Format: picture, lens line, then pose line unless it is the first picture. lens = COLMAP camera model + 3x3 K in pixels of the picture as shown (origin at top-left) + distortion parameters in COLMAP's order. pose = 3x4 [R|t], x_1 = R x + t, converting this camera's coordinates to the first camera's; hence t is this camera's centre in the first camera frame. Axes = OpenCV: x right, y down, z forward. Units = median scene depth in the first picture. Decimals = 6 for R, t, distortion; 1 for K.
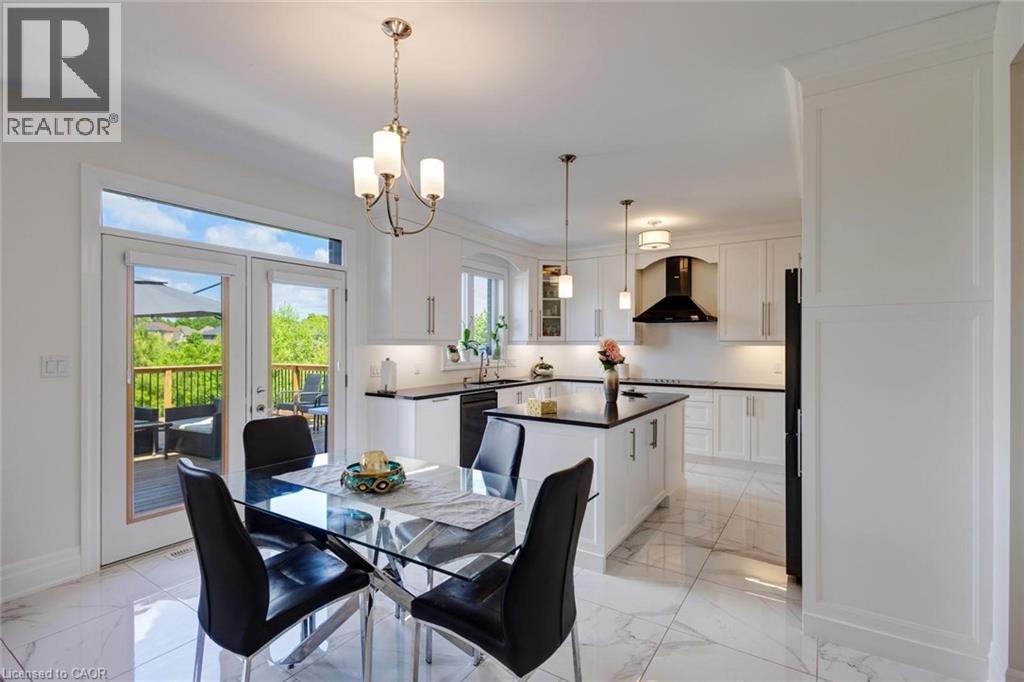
lens RADIAL K [[471.3, 0, 509.5], [0, 471.3, 343.1], [0, 0, 1]] dist [0.012062, 0.002015]
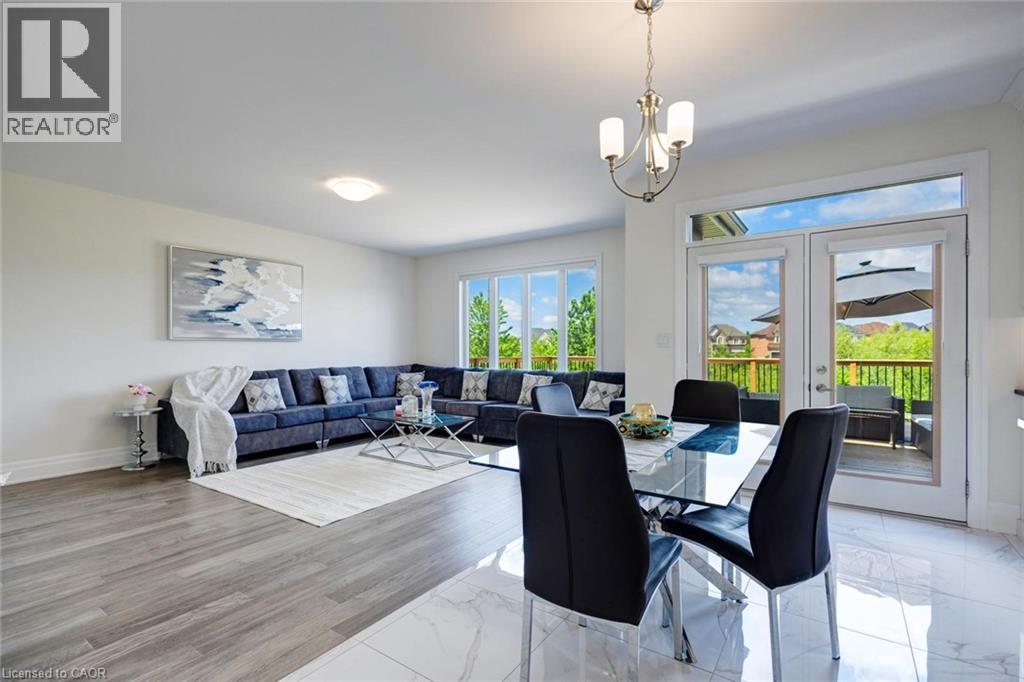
lens RADIAL K [[471.3, 0, 516.0], [0, 471.3, 348.5], [0, 0, 1]] dist [0.012062, 0.002015]
pose [[-0.017232, -0.002257, -0.999849, 0.282387], [0.006379, 0.999977, -0.002367, 0.034908], [0.999831, -0.006419, -0.017217, 0.247881]]
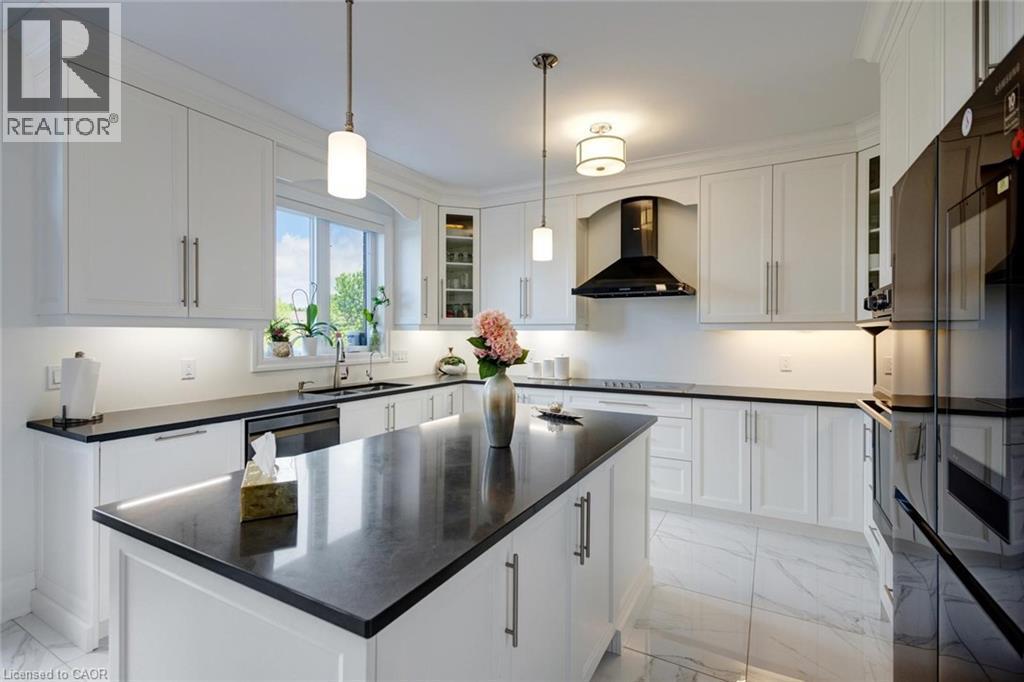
lens RADIAL K [[471.3, 0, 510.9], [0, 471.3, 332.4], [0, 0, 1]] dist [0.012062, 0.002015]
pose [[0.997078, 0.000190, 0.076385, 0.126739], [-0.000207, 1.000000, 0.000214, 0.007785], [-0.076385, -0.000230, 0.997078, 0.350777]]
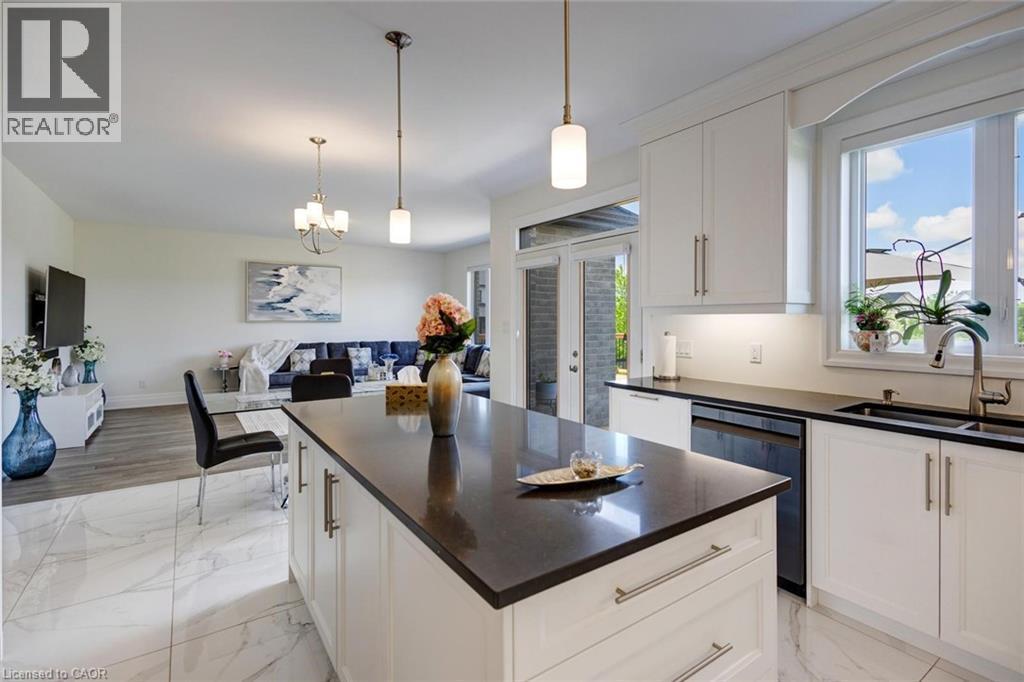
lens RADIAL K [[471.3, 0, 506.7], [0, 471.3, 322.0], [0, 0, 1]] dist [0.012062, 0.002015]
pose [[-0.369840, -0.000175, -0.929095, 0.404089], [0.000675, 1.000000, -0.000457, 0.012162], [0.929095, -0.000796, -0.369840, 0.805261]]
